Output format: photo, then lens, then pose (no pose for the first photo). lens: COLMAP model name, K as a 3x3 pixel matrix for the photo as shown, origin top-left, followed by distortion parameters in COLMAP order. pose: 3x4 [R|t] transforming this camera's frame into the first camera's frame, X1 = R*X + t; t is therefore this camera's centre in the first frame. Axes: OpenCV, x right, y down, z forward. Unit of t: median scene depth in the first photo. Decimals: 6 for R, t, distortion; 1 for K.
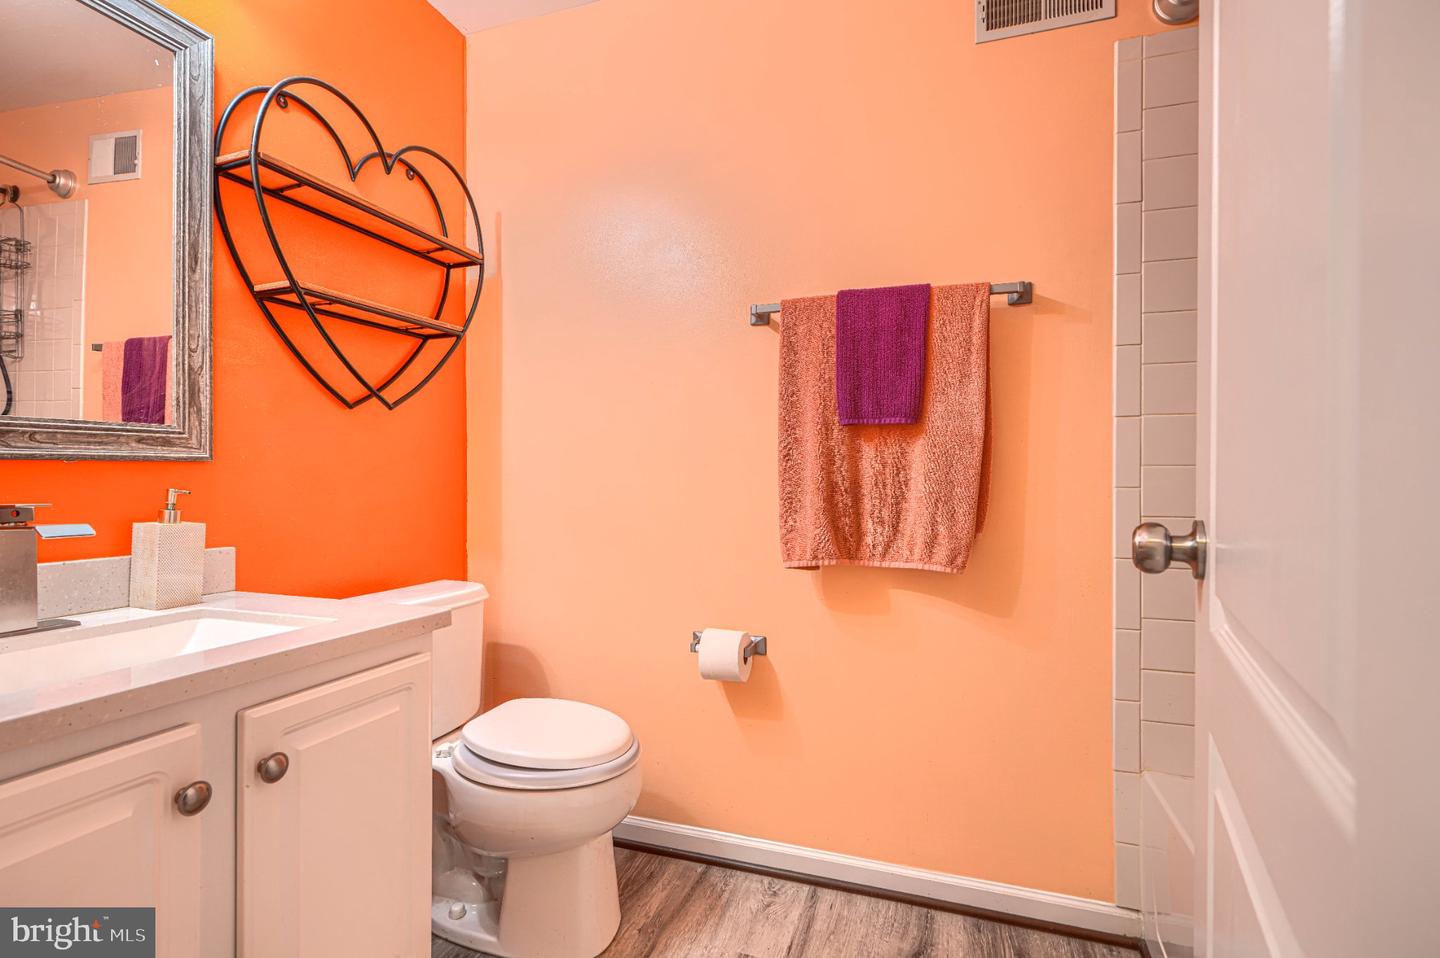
lens RADIAL K [[679.9, 0, 714.2], [0, 679.9, 475.3], [0, 0, 1]] dist [0.001336, 0.000218]
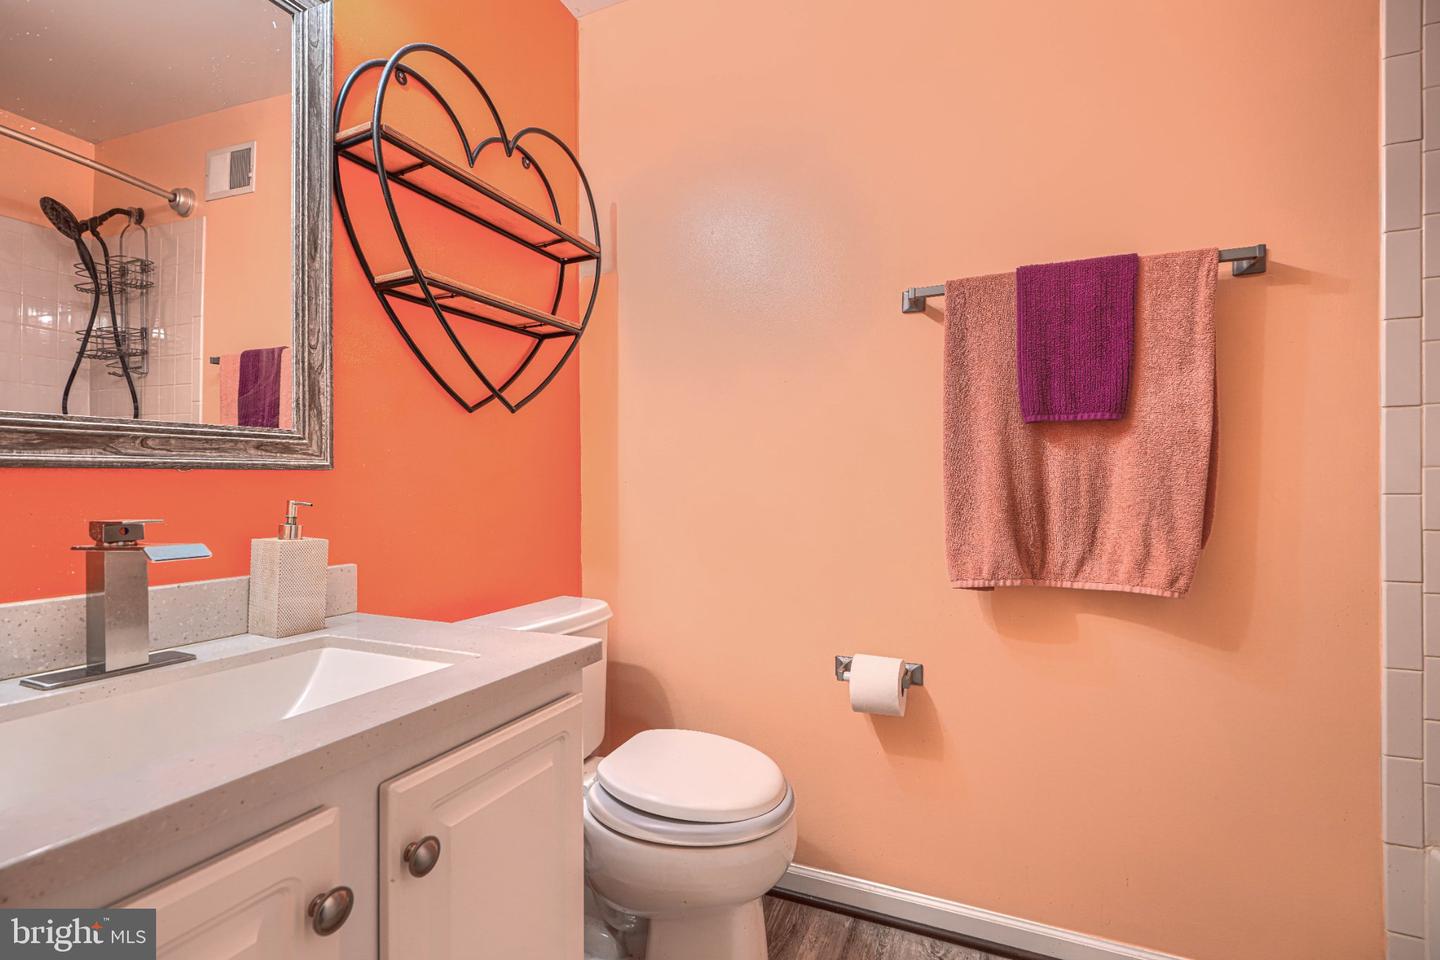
lens RADIAL K [[654.3, 0, 721.0], [0, 654.3, 480.8], [0, 0, 1]] dist [0.000947, 0.001637]
pose [[0.996833, -0.006114, -0.079290, -0.133463], [0.005856, 0.999977, -0.003488, 0.000202], [0.079310, 0.003013, 0.996845, 0.149566]]
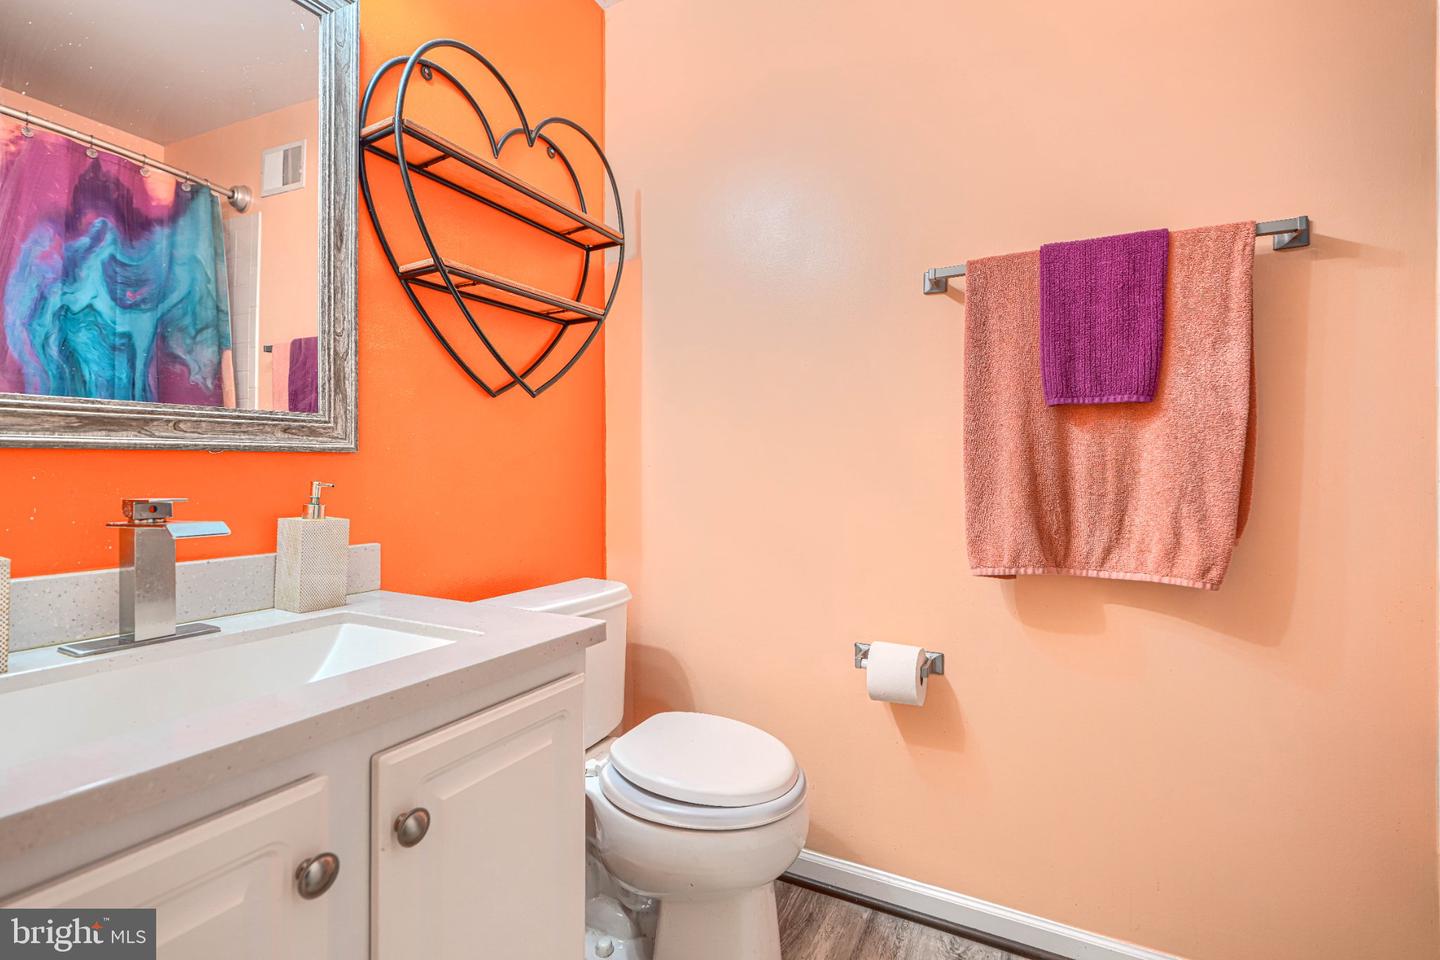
lens RADIAL K [[654.3, 0, 721.6], [0, 654.3, 464.3], [0, 0, 1]] dist [0.000947, 0.001637]
pose [[0.989398, -0.002464, -0.145211, -0.093845], [0.001623, 0.999981, -0.005913, 0.001818], [0.145223, 0.005614, 0.989383, 0.154355]]
